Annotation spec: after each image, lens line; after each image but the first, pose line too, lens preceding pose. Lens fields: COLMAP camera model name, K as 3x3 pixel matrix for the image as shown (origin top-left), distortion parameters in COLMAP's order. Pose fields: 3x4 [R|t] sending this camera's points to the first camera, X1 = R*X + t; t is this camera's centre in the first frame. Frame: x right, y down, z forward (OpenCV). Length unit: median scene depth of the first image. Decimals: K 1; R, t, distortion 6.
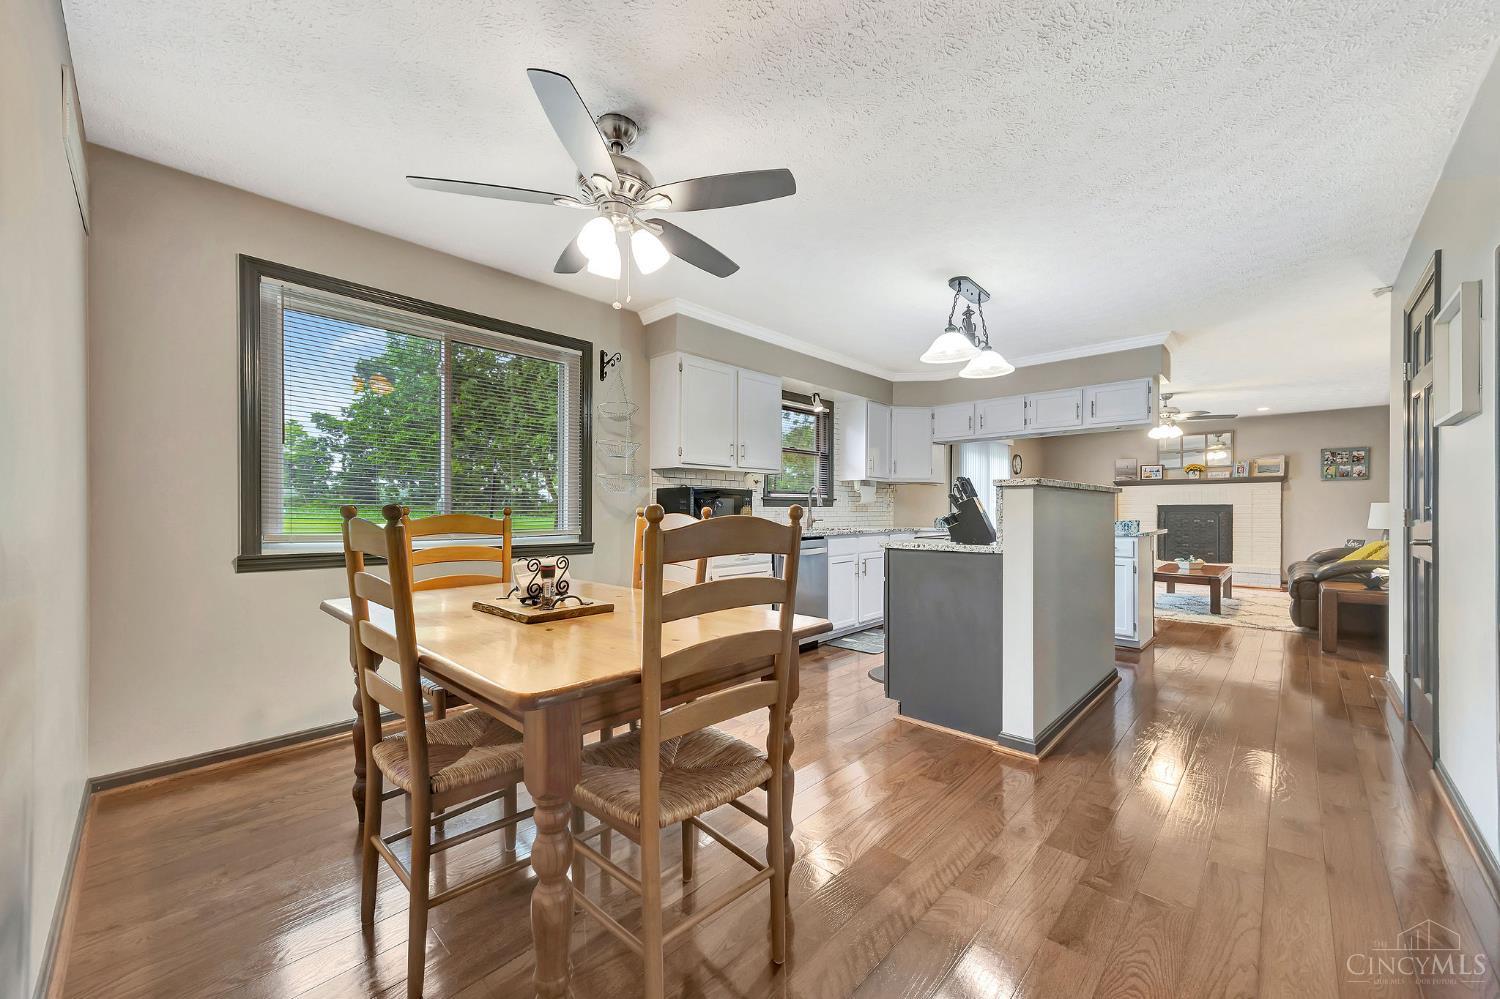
lens RADIAL K [[570.1, 0, 743.9], [0, 570.1, 510.6], [0, 0, 1]] dist [0.001810, 0.000199]
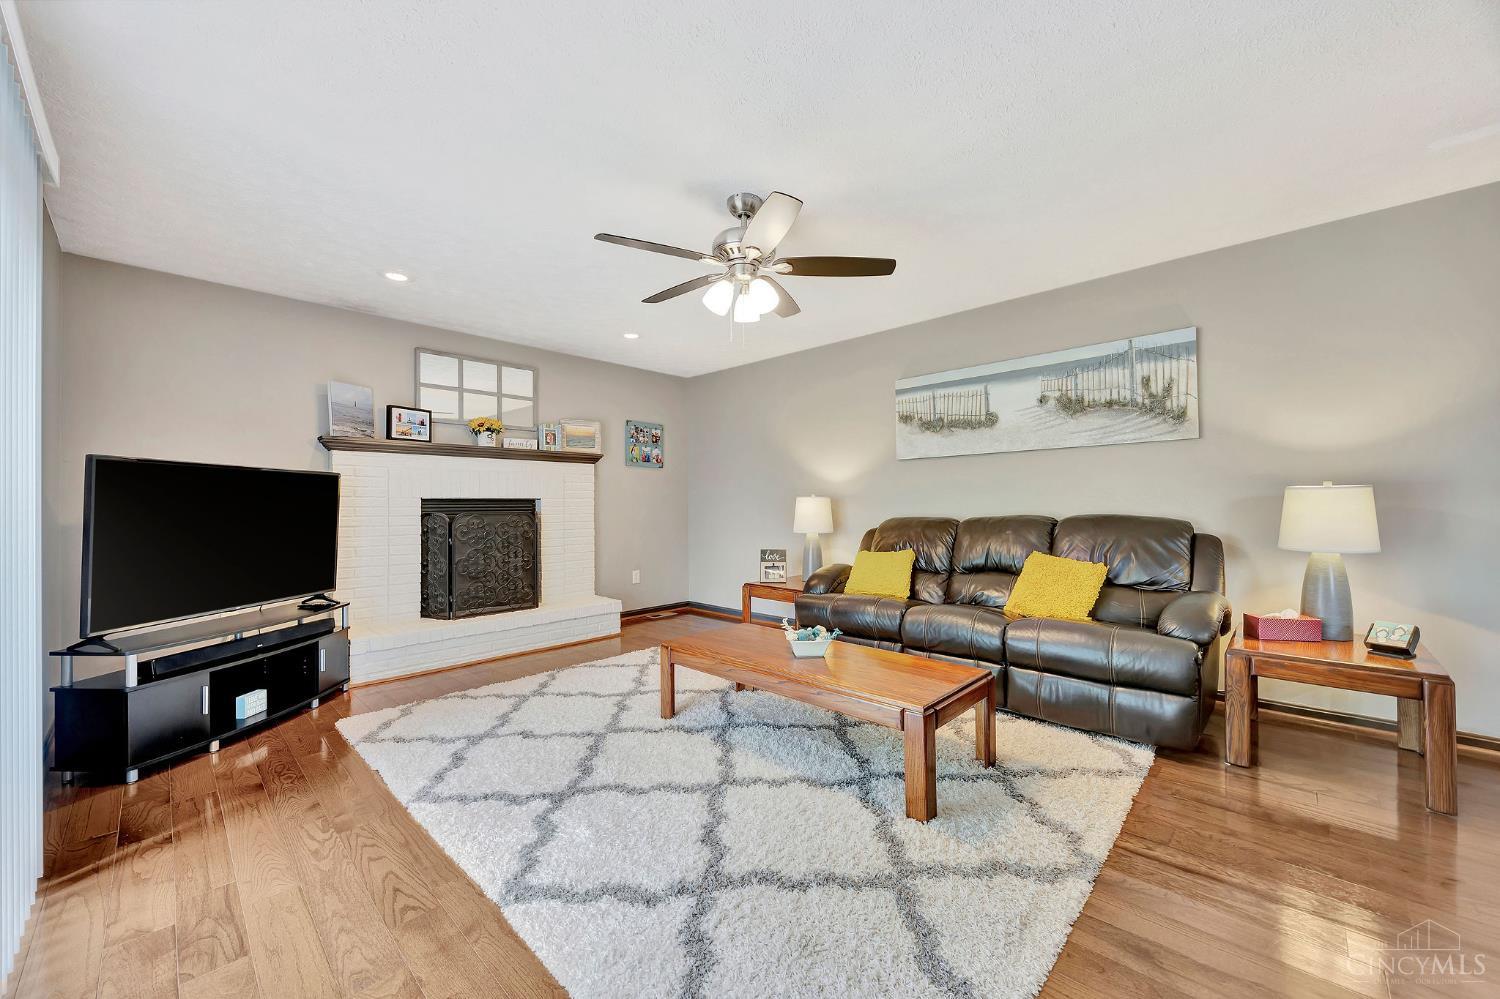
lens RADIAL K [[570.1, 0, 749.3], [0, 570.1, 500.6], [0, 0, 1]] dist [0.001810, 0.000199]
pose [[0.007635, 0.007366, 0.999944, 0.303368], [0.003696, 0.999966, -0.007395, -0.002567], [-0.999964, 0.003752, 0.007608, 0.834728]]
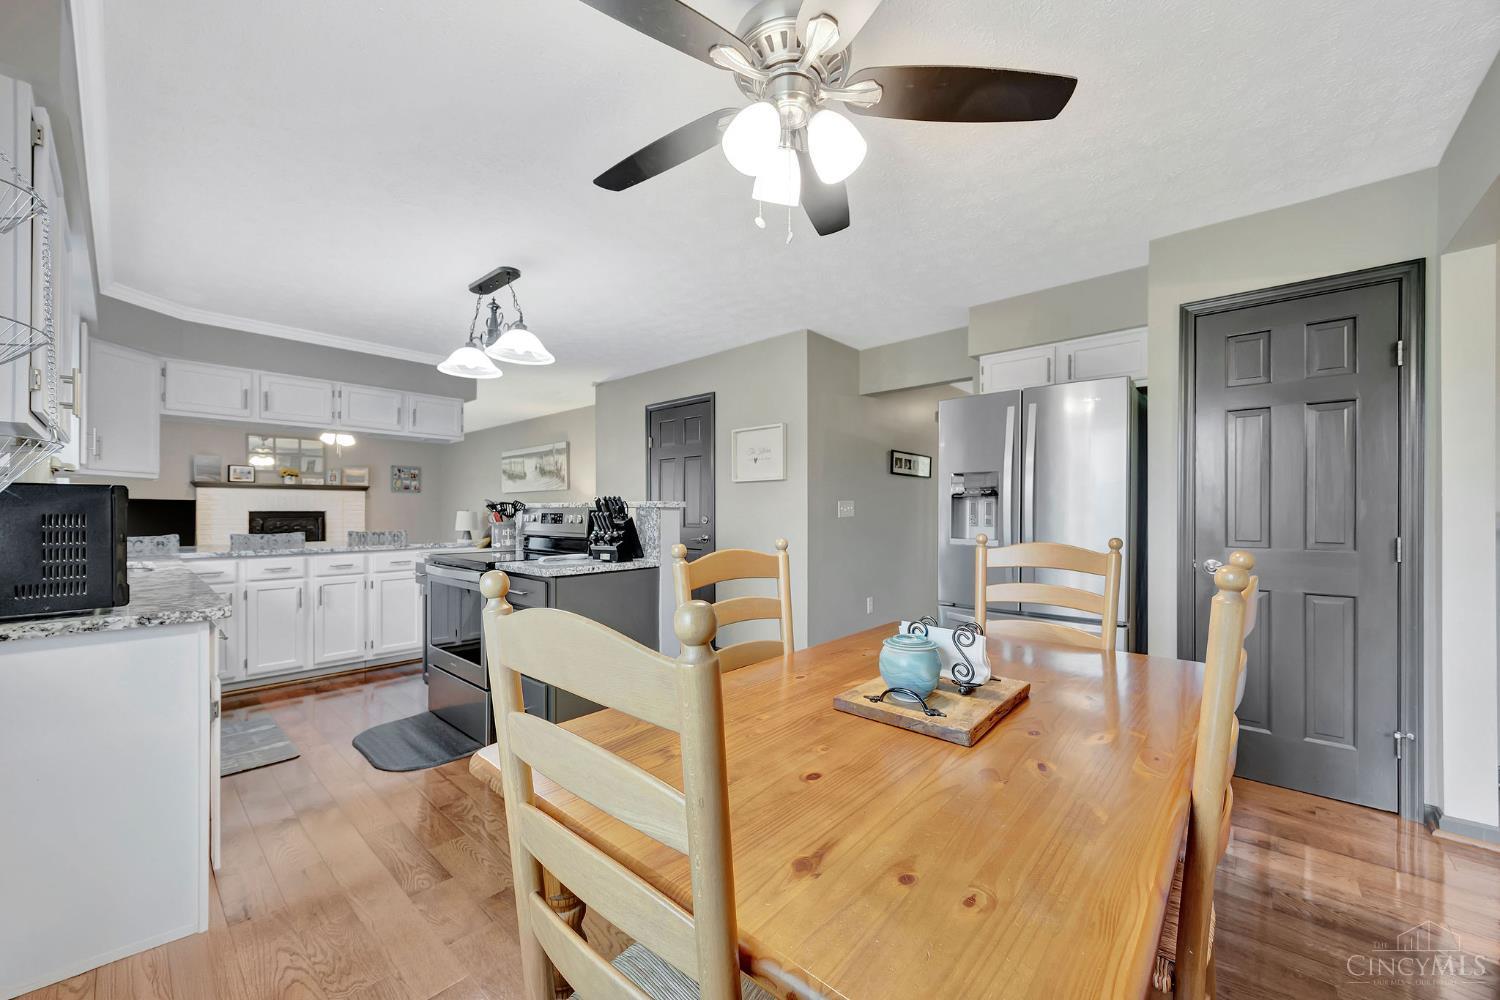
lens RADIAL K [[570.1, 0, 744.8], [0, 570.1, 510.8], [0, 0, 1]] dist [0.001810, 0.000199]
pose [[-0.026844, 0.001093, 0.999639, -0.224349], [-0.001730, 0.999998, -0.001140, -0.011070], [-0.999638, -0.001760, -0.026843, 0.276195]]
